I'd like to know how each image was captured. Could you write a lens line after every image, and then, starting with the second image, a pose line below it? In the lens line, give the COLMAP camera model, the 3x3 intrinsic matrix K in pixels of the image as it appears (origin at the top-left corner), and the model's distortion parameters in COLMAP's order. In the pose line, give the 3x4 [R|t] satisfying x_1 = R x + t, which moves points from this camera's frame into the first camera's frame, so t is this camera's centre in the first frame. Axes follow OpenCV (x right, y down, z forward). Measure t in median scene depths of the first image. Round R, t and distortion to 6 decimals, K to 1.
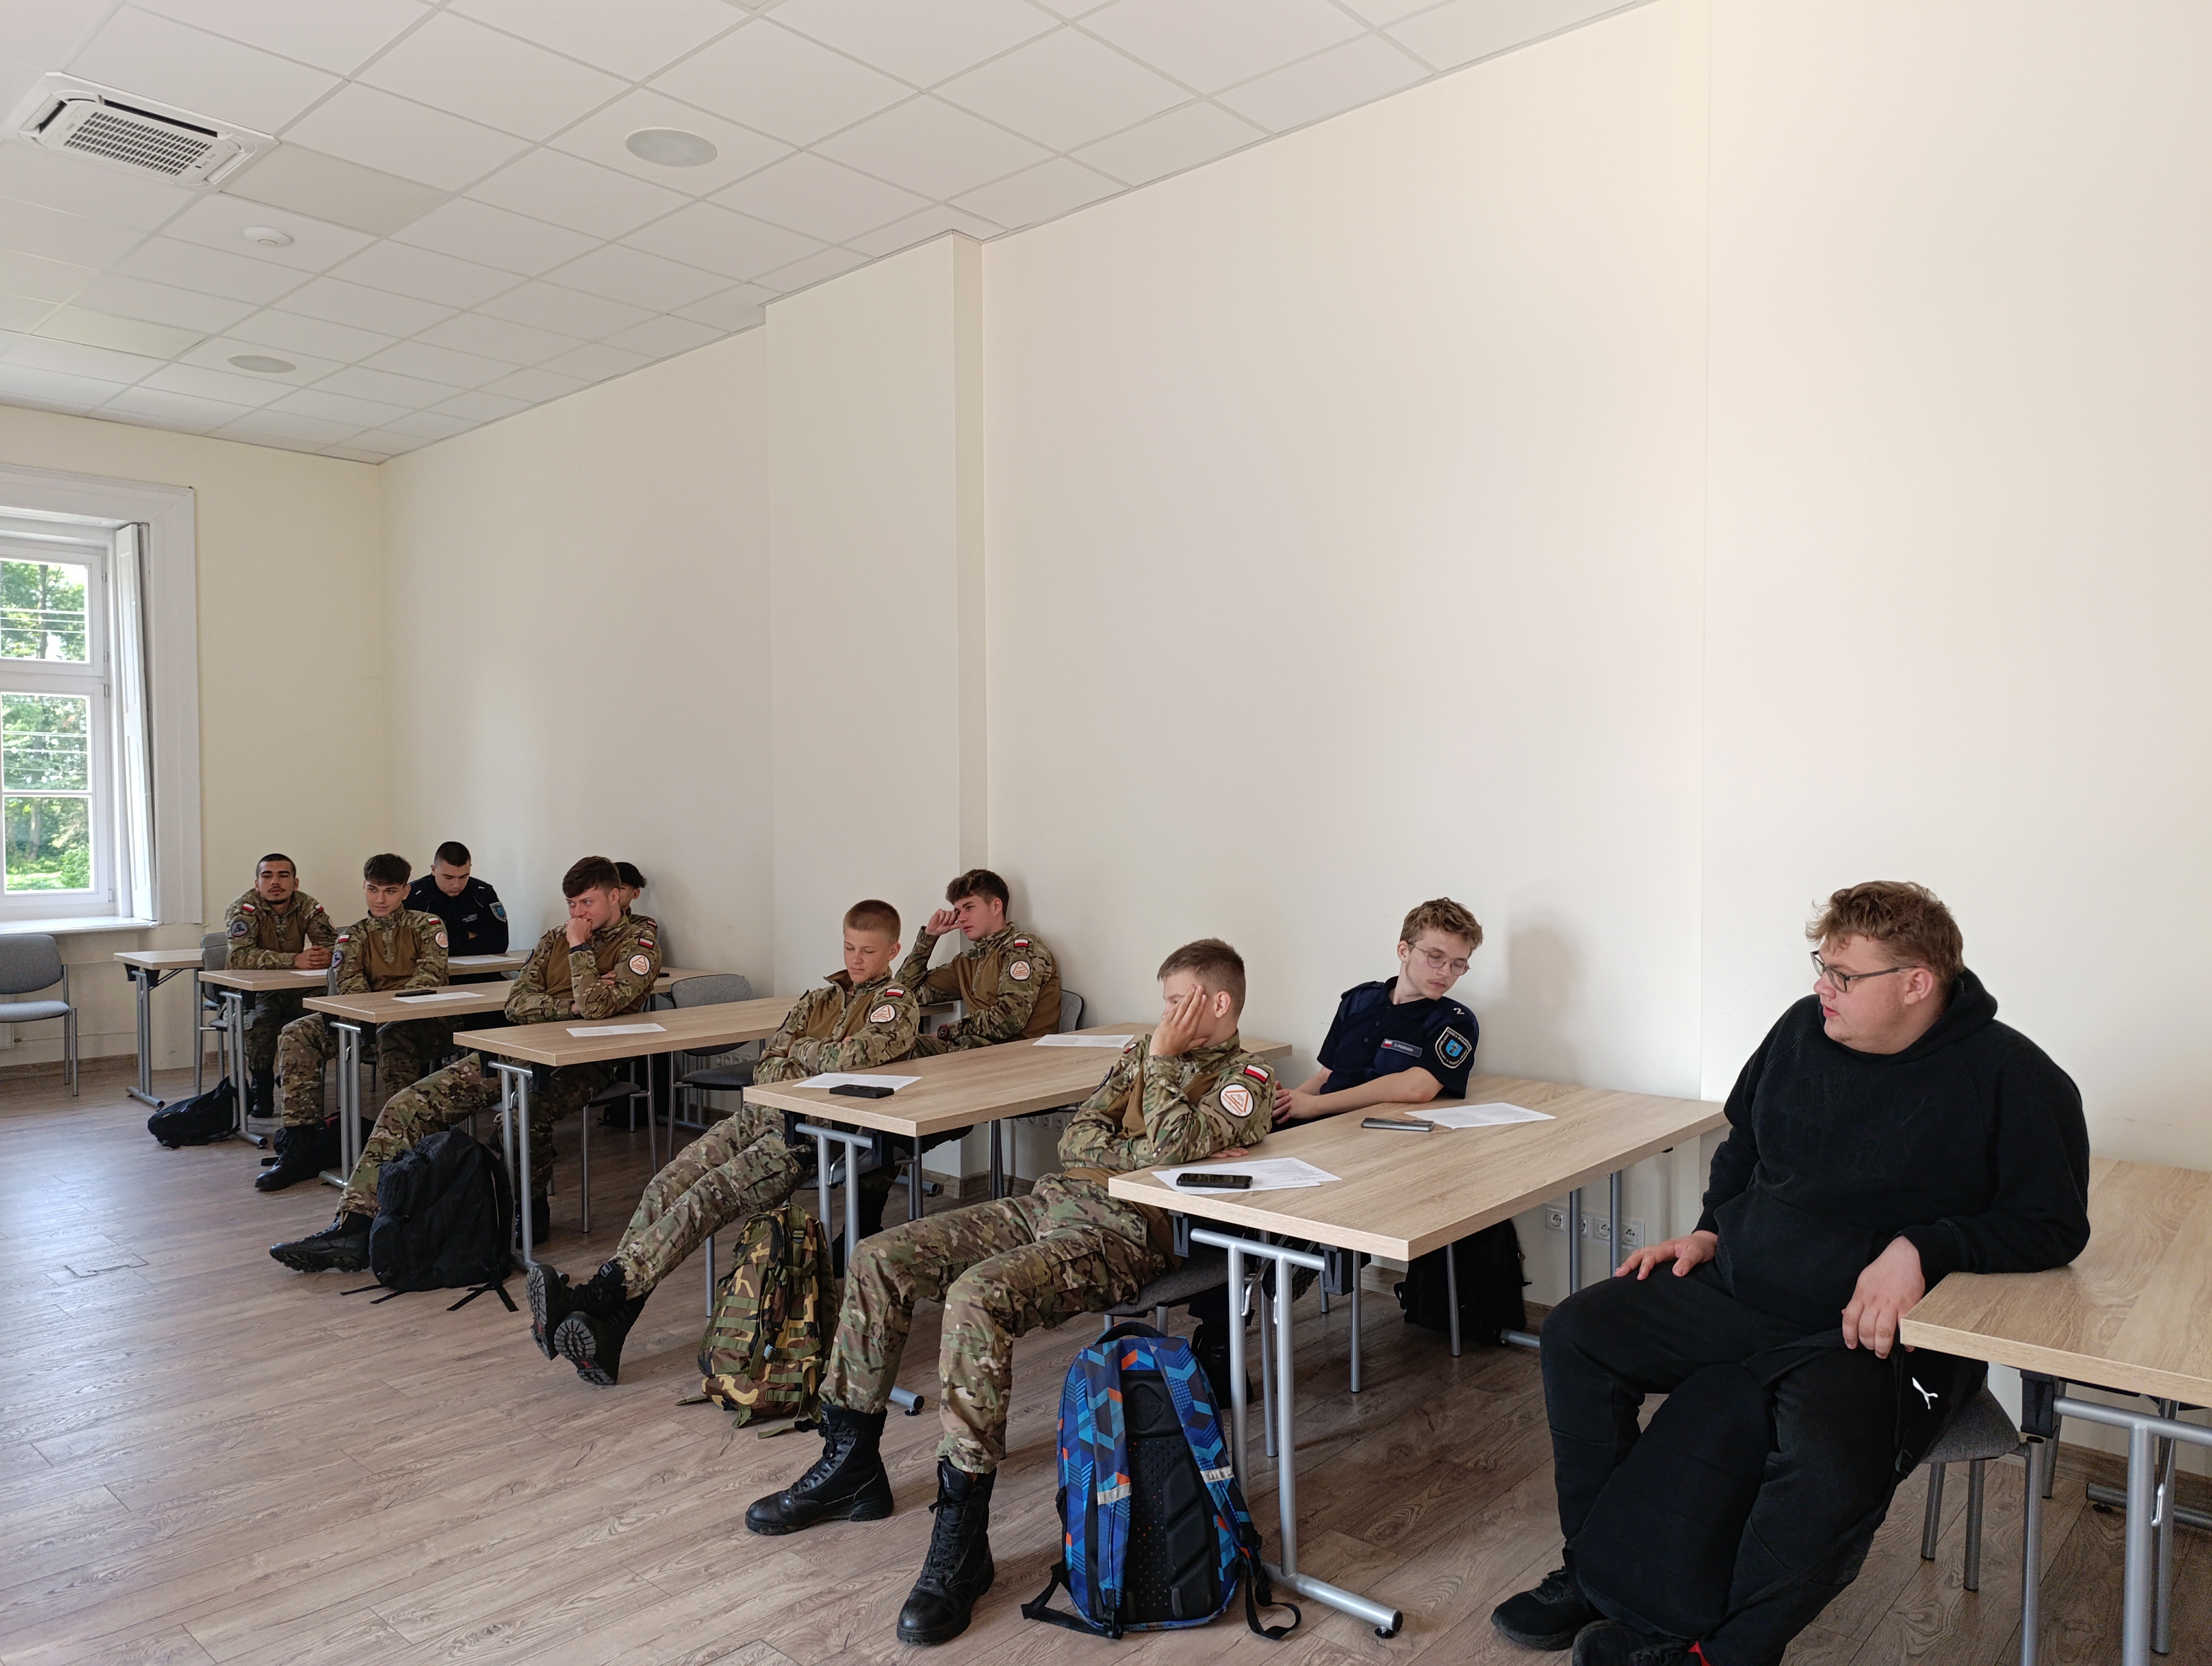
lens RADIAL K [[1530.4, 0, 1106.0], [0, 1530.4, 828.3], [0, 0, 1]] dist [0.023156, -0.033426]
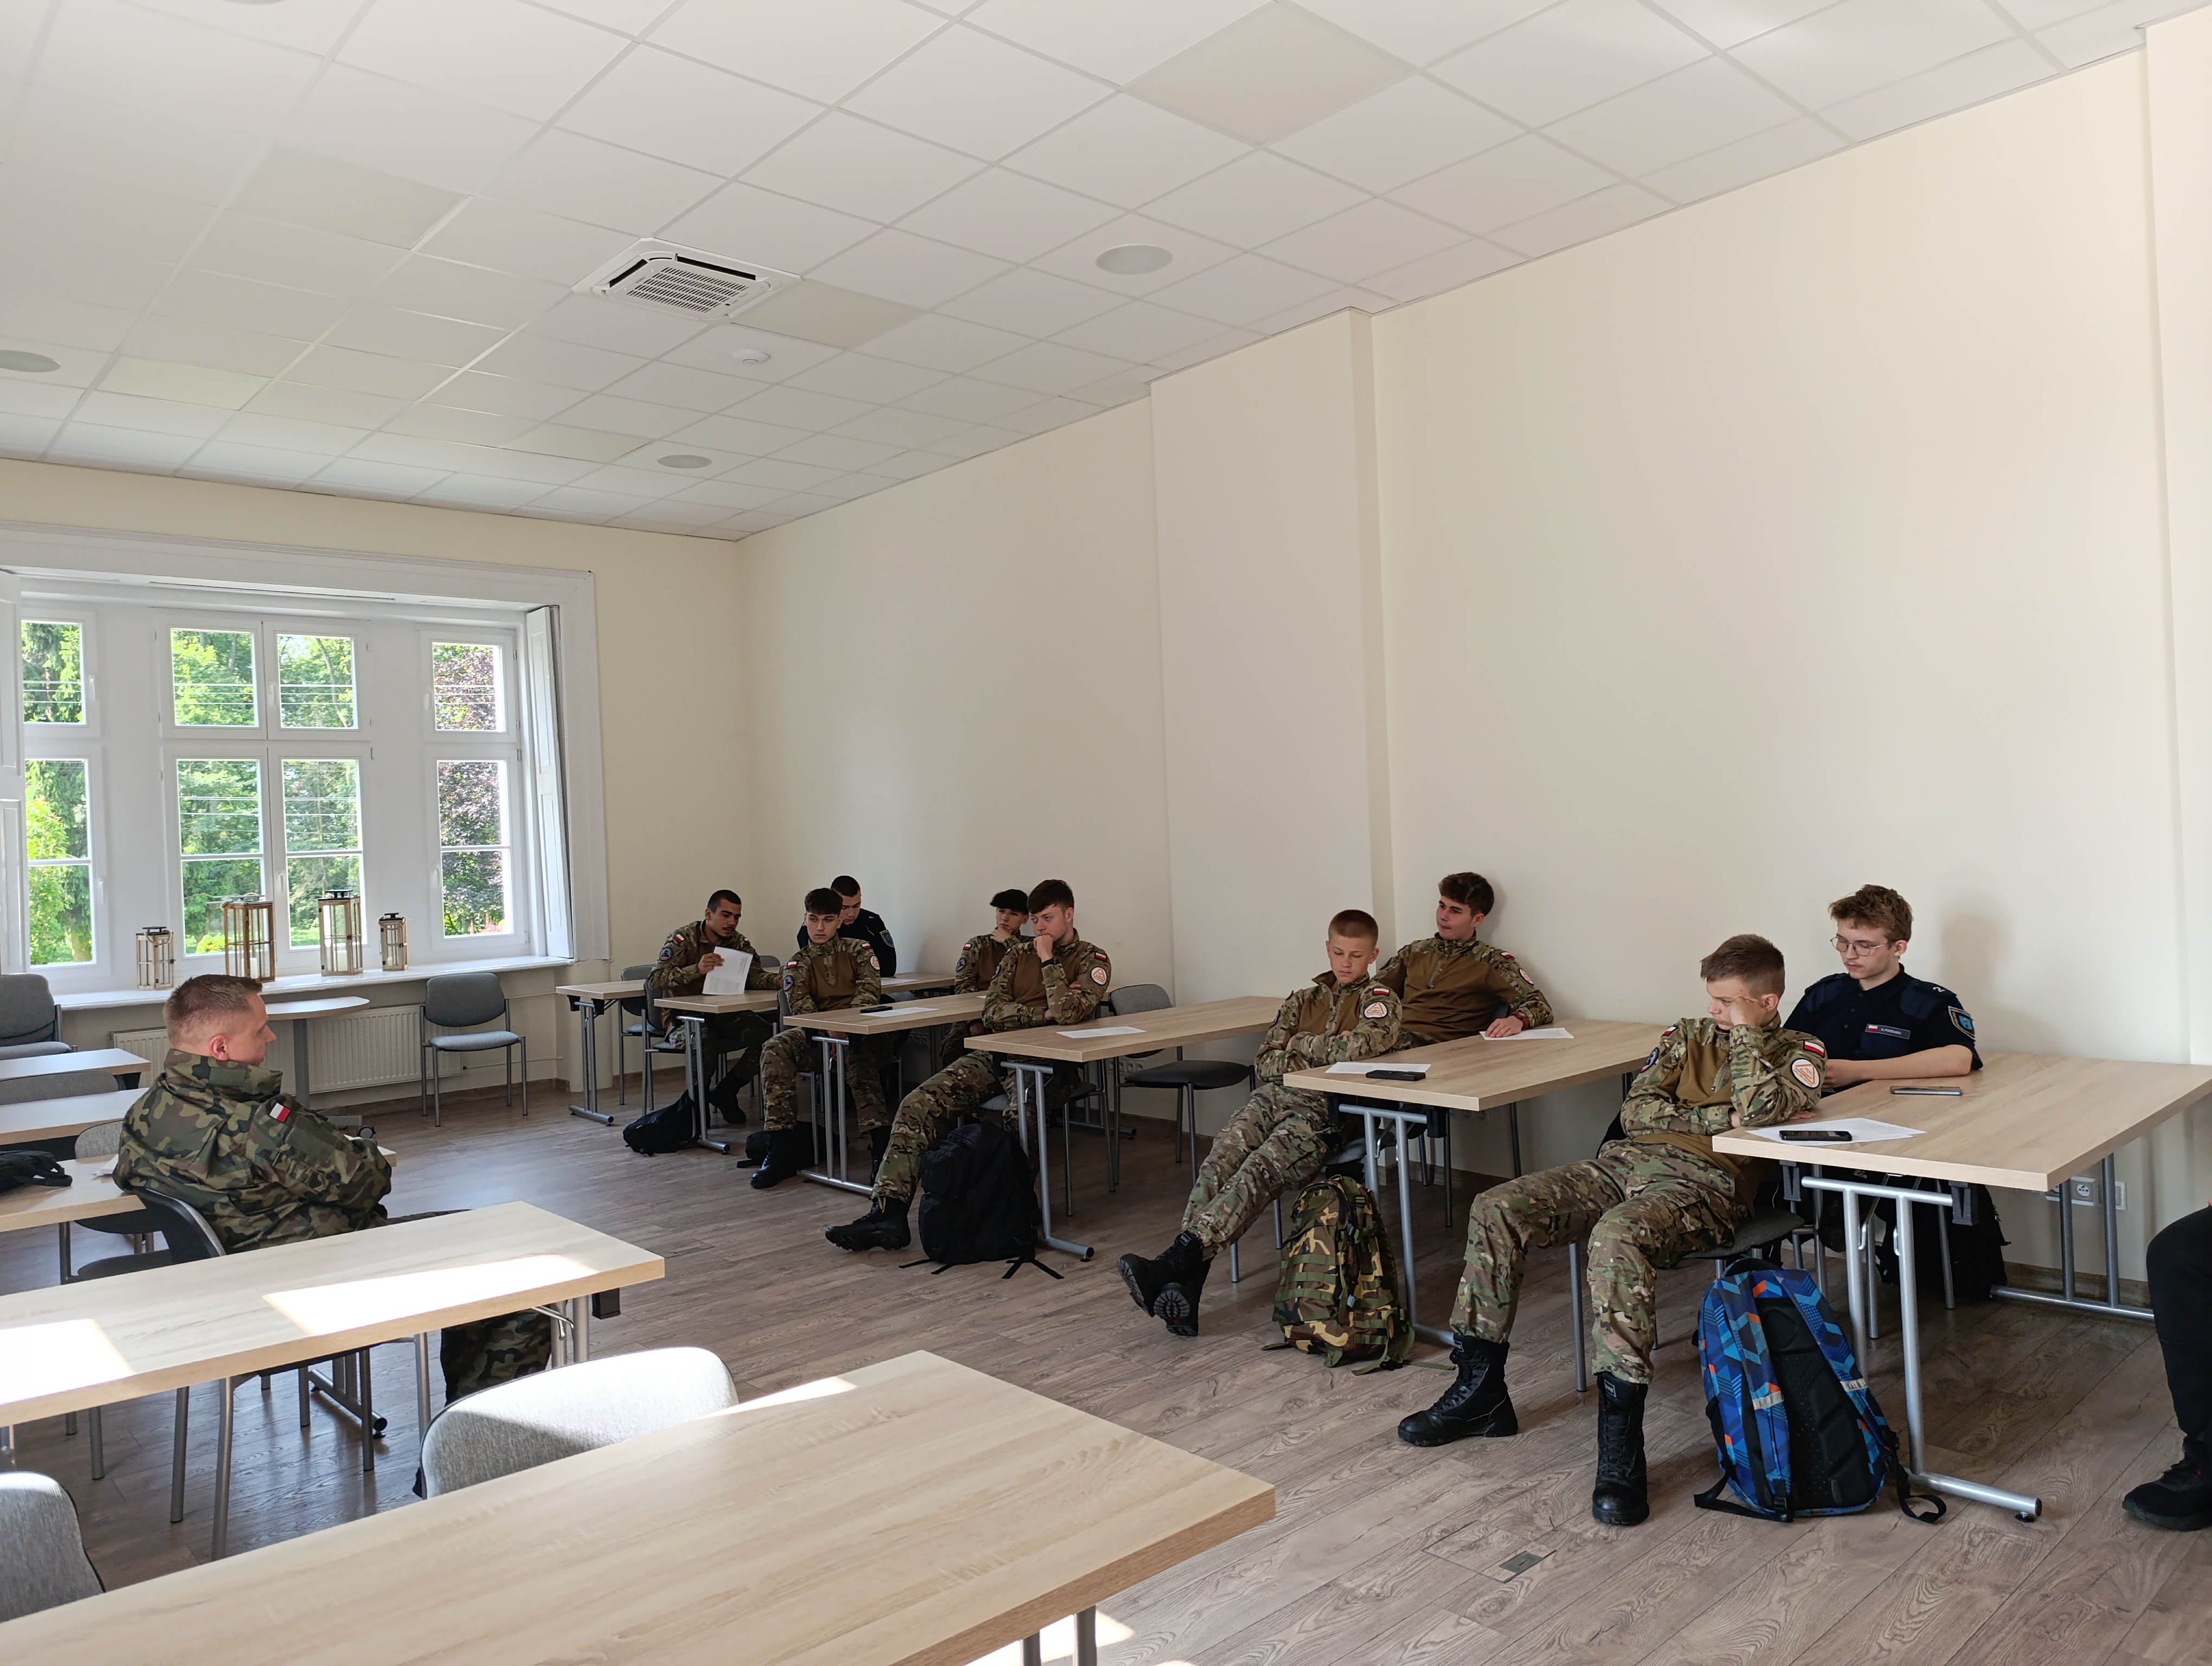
lens RADIAL K [[1530.4, 0, 1086.5], [0, 1530.4, 813.9], [0, 0, 1]] dist [0.023156, -0.033426]
pose [[0.994100, -0.039751, -0.100919, -0.257161], [0.037094, 0.998917, -0.028069, 0.001259], [0.101926, 0.024160, 0.994499, -0.154145]]
